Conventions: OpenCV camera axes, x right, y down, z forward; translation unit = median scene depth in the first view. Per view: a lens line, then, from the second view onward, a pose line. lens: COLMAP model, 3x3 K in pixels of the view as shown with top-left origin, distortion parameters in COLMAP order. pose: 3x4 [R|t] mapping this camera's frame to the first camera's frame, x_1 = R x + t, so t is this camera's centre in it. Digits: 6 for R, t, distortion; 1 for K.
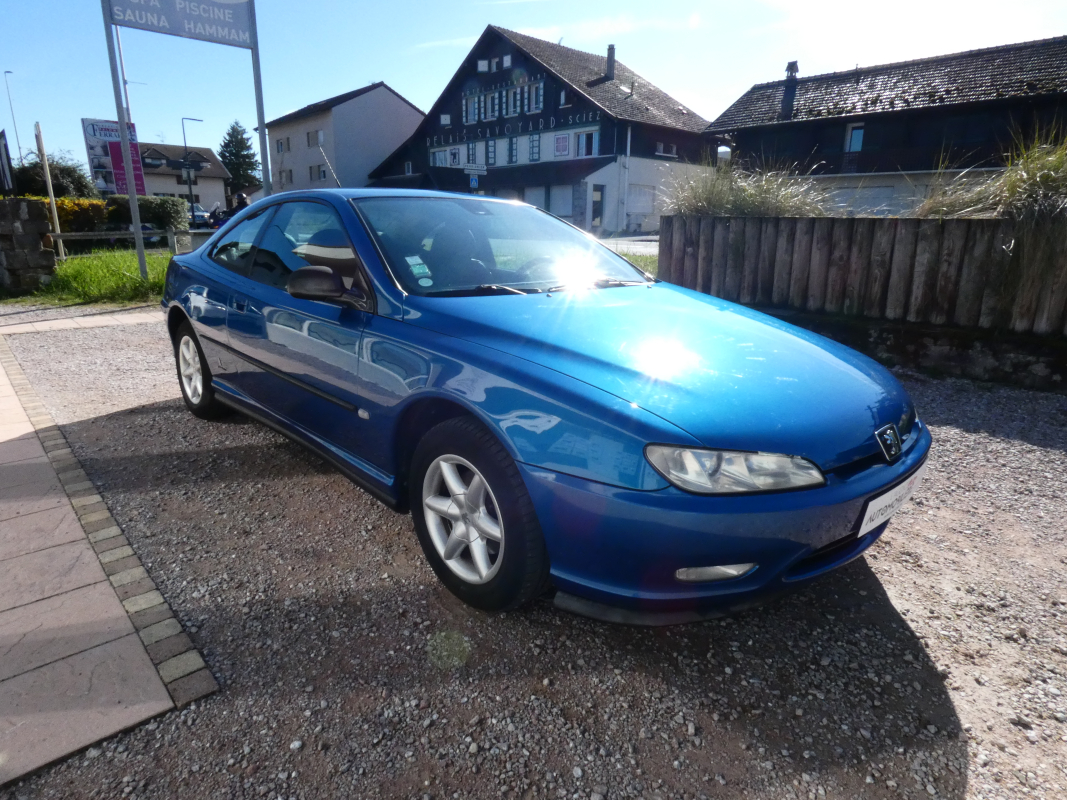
lens RADIAL K [[637.8, 0, 533.5], [0, 637.8, 400.0], [0, 0, 1]] dist [-0.006849, 0.000136]
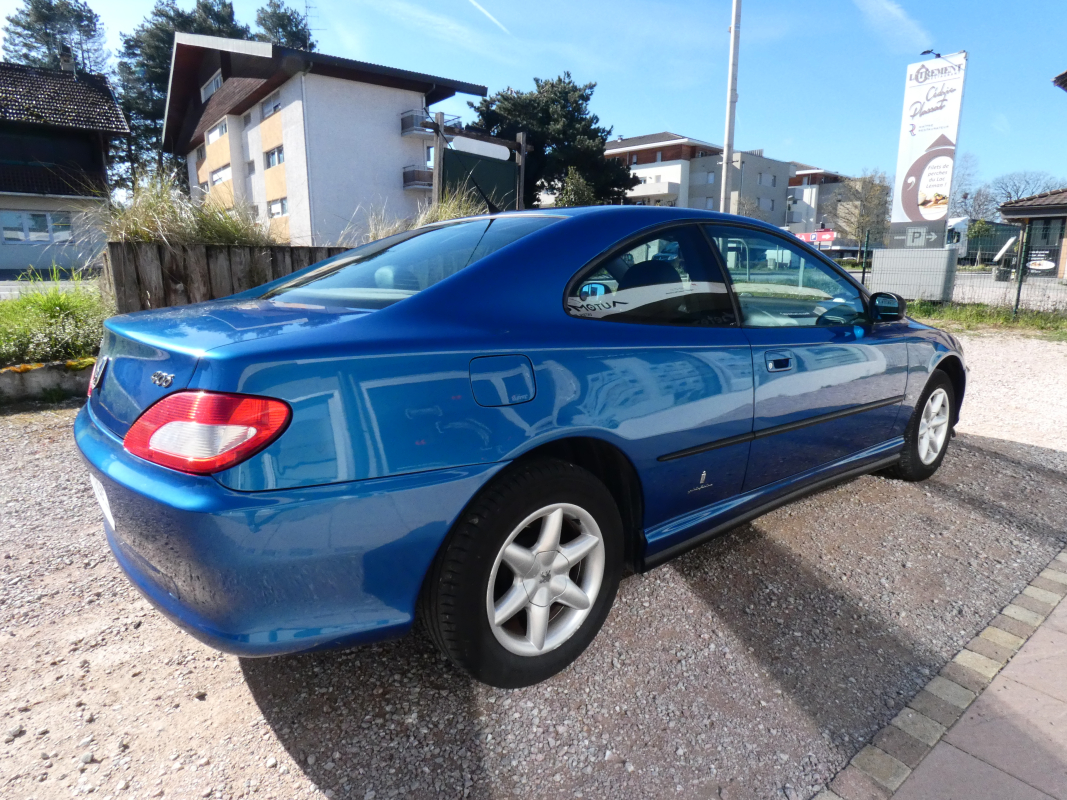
lens RADIAL K [[638.2, 0, 542.2], [0, 638.2, 389.9], [0, 0, 1]] dist [-0.003897, 0.004598]
pose [[0.064619, -0.206410, 0.976329, -0.095336], [0.264628, 0.946891, 0.182672, -0.025554], [-0.962183, 0.246560, 0.115809, 0.092862]]
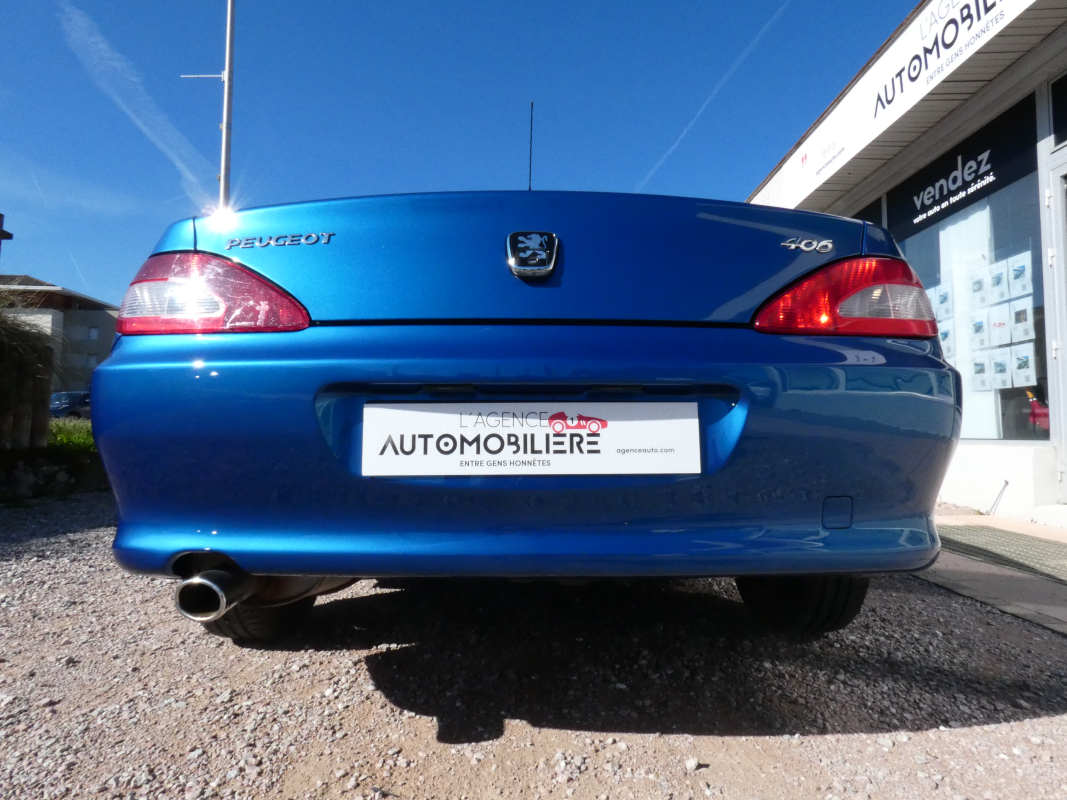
lens RADIAL K [[638.2, 0, 542.2], [0, 638.2, 389.9], [0, 0, 1]] dist [-0.003897, 0.004598]
pose [[-0.736977, 0.033331, 0.675095, -0.072324], [0.169310, 0.976045, 0.136639, -0.025133], [-0.654369, 0.215000, -0.724967, 0.148436]]
